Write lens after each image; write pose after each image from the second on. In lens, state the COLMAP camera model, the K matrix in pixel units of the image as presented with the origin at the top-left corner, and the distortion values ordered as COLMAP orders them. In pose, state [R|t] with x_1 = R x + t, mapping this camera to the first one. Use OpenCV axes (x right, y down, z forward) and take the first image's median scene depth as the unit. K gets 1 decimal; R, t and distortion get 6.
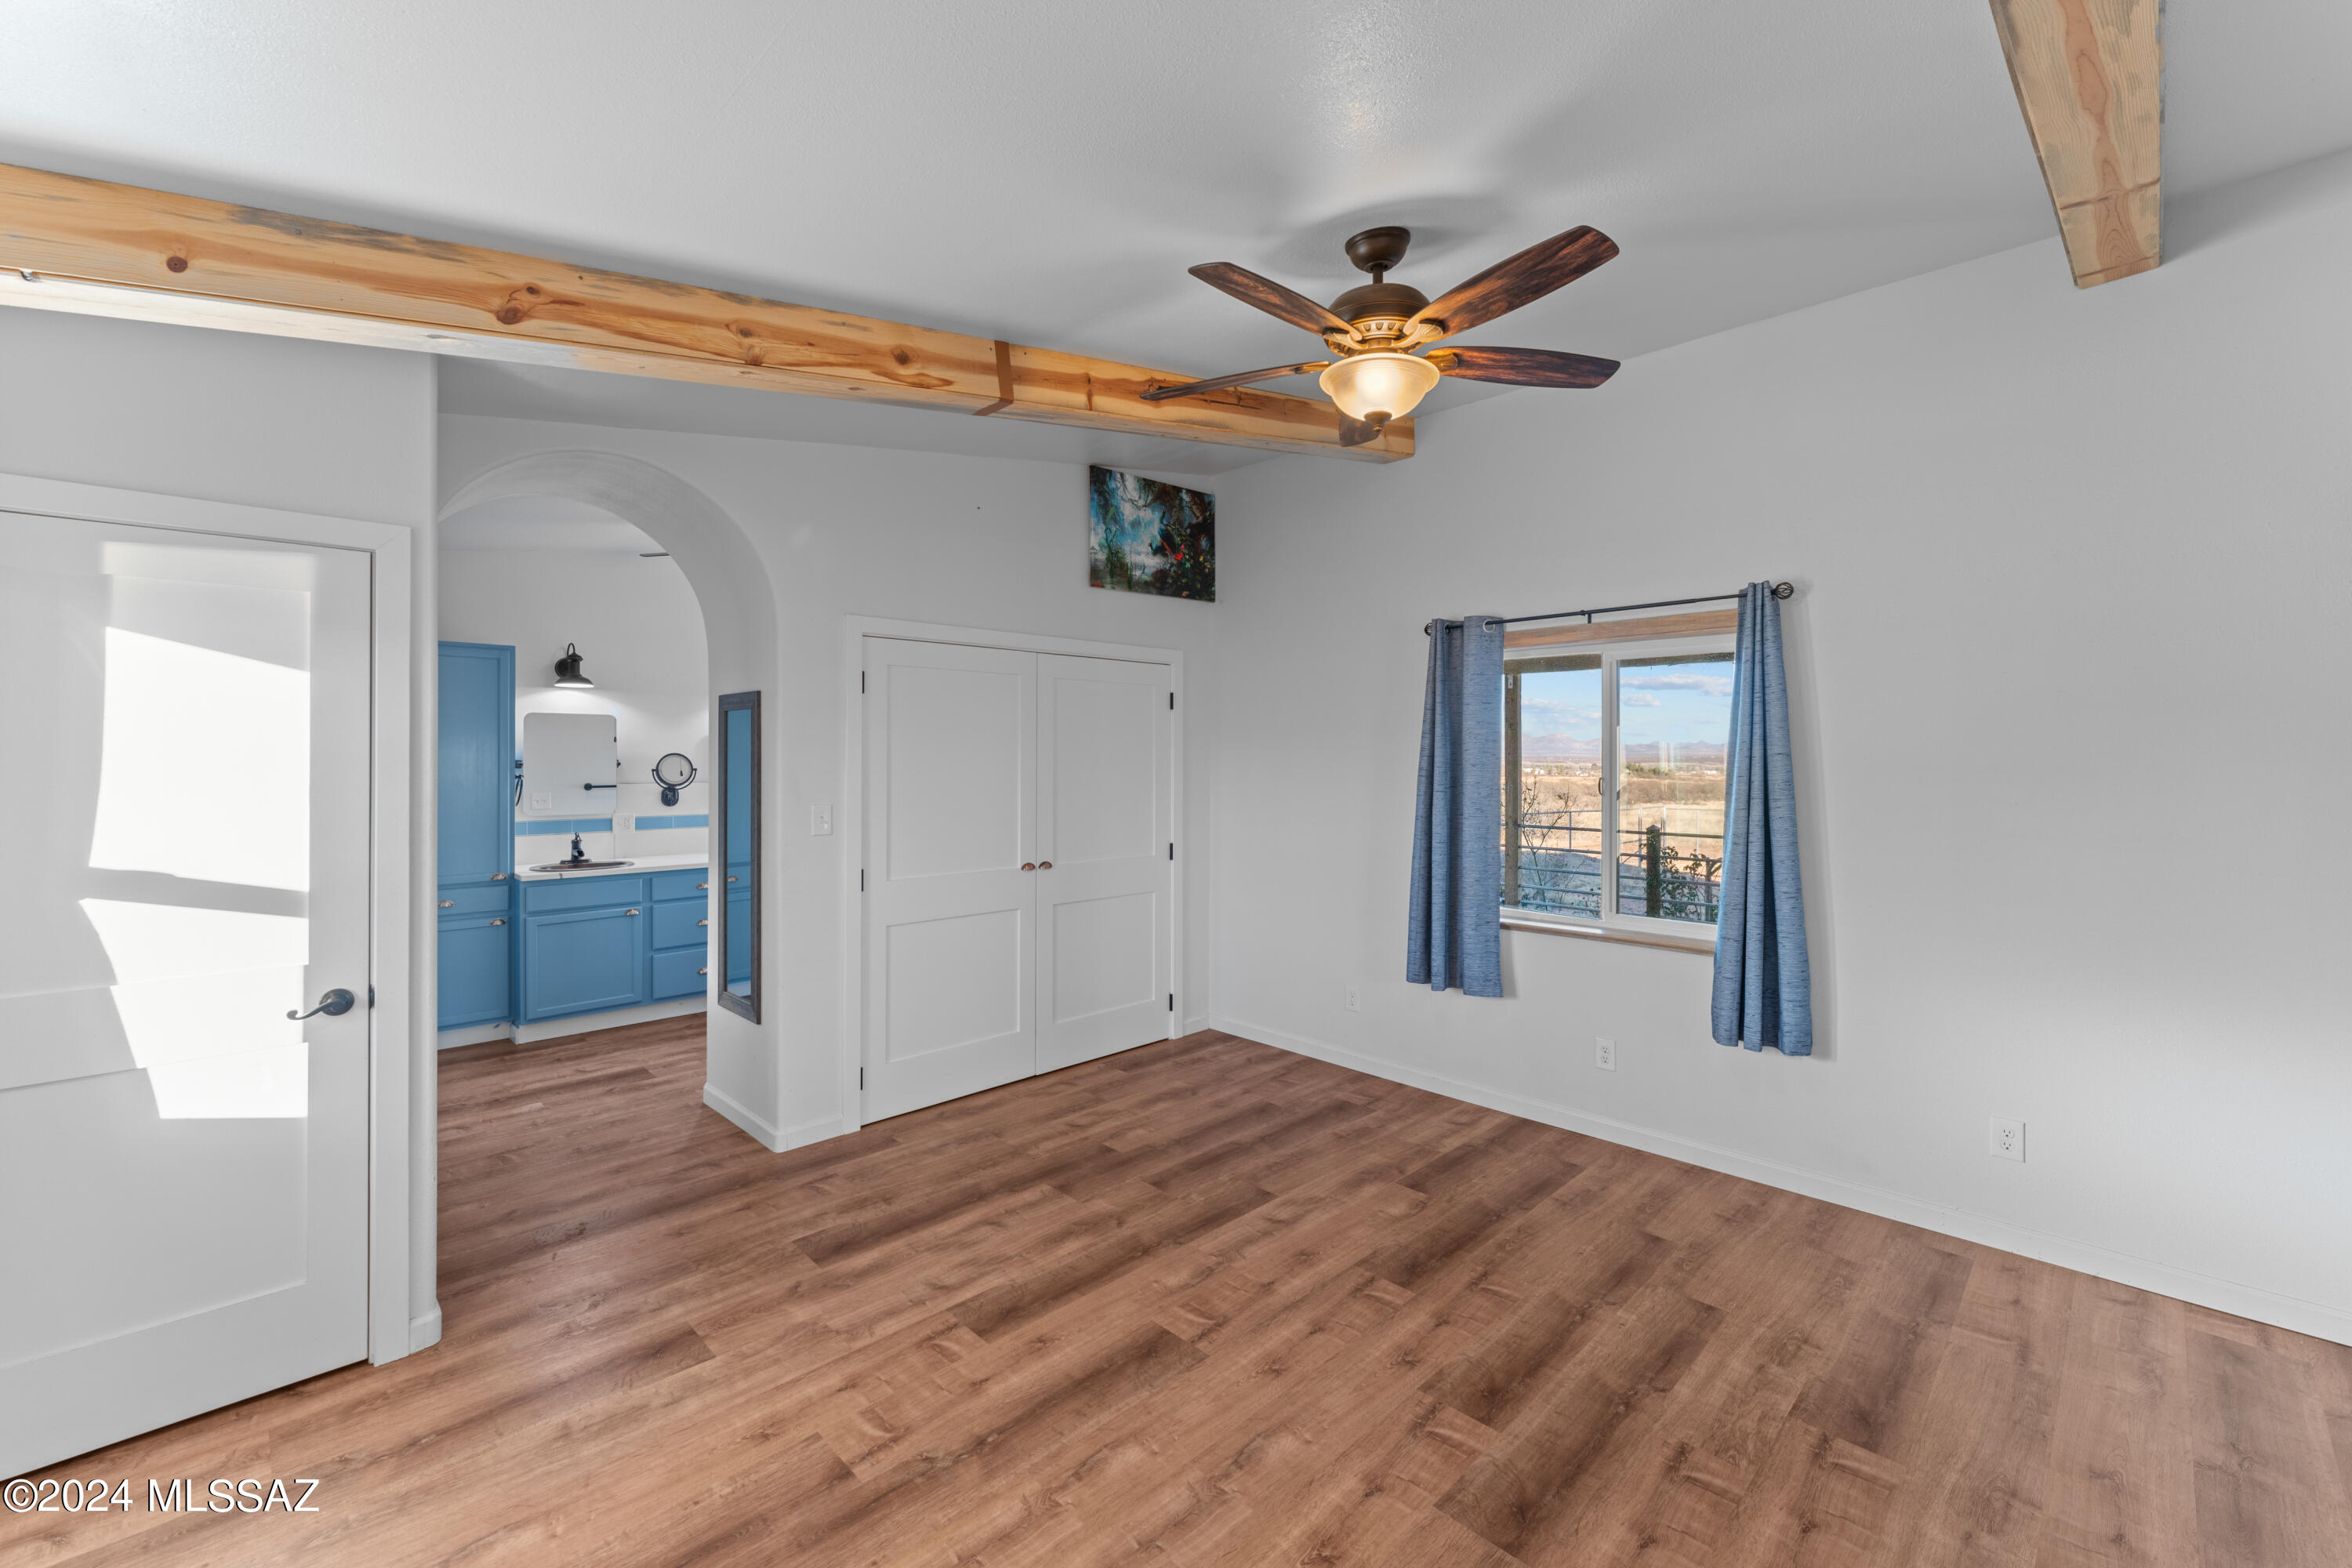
lens RADIAL K [[962.9, 0, 1162.2], [0, 962.9, 745.6], [0, 0, 1]] dist [0.000202, 0.000185]
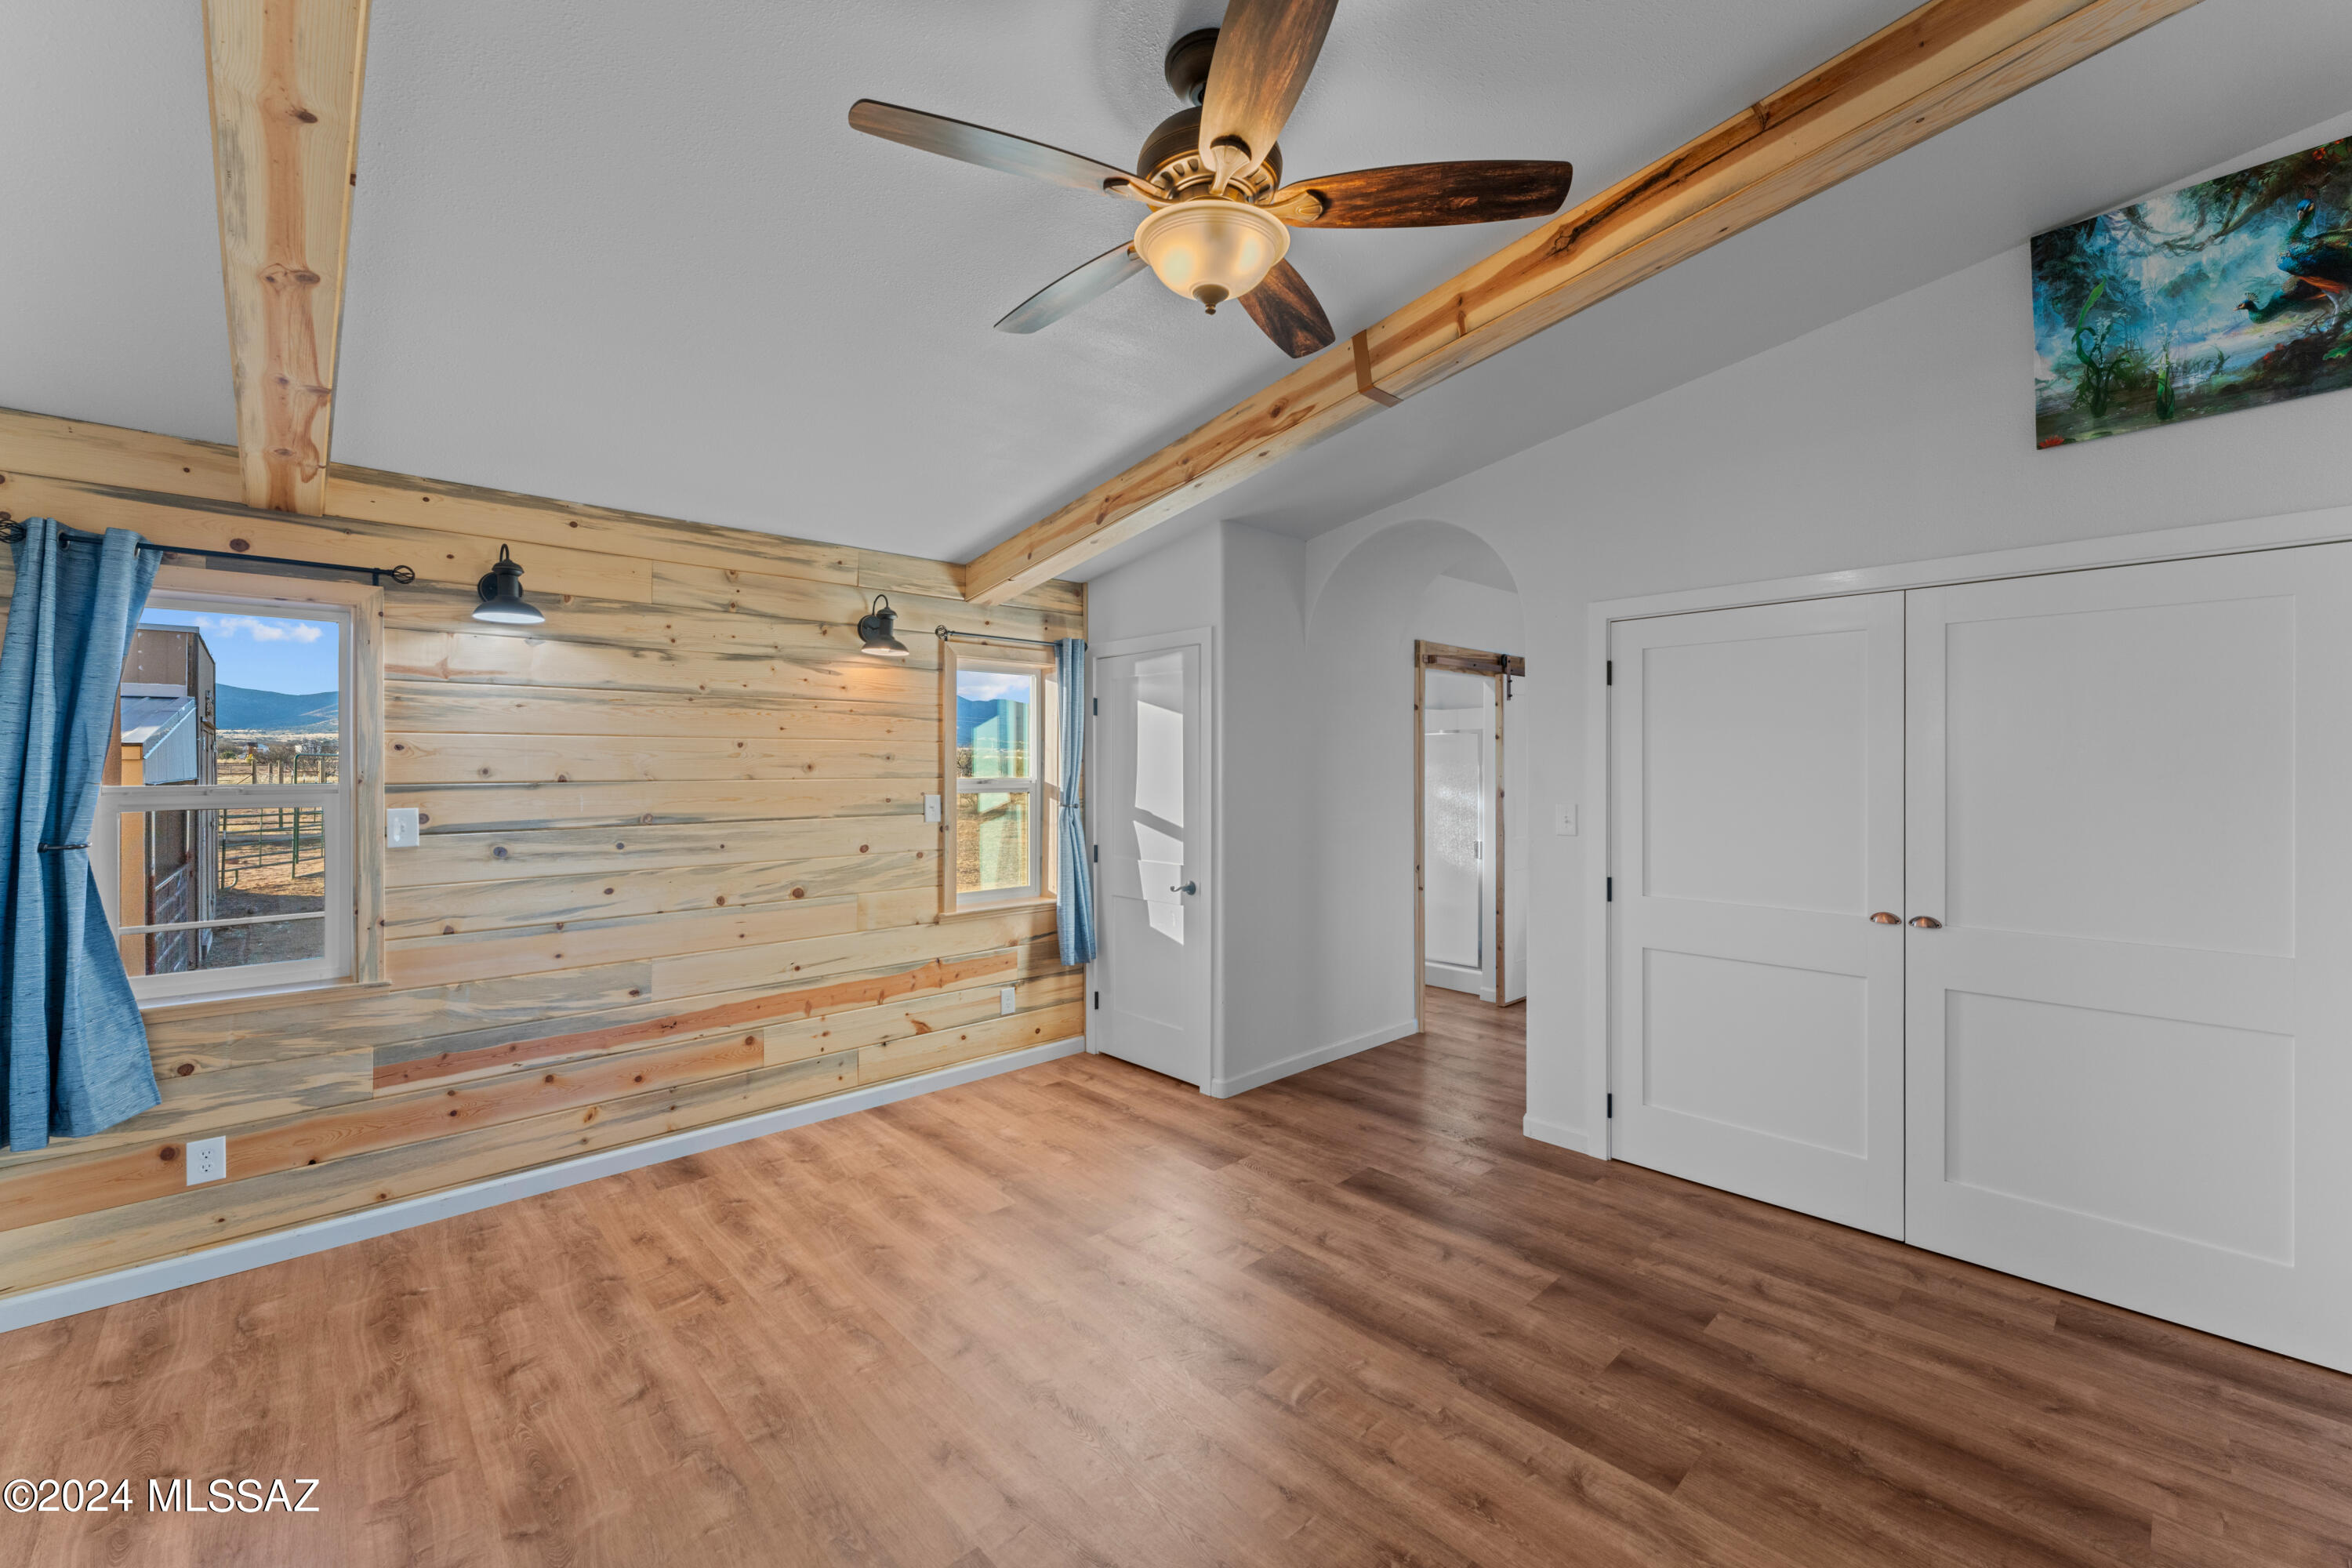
lens RADIAL K [[955.7, 0, 1178.7], [0, 955.7, 760.0], [0, 0, 1]] dist [0.000352, 0.000274]
pose [[-0.016595, -0.006784, -0.999839, 0.669070], [0.012653, 0.999895, -0.006994, 0.020327], [0.999782, -0.012767, -0.016507, 0.674108]]
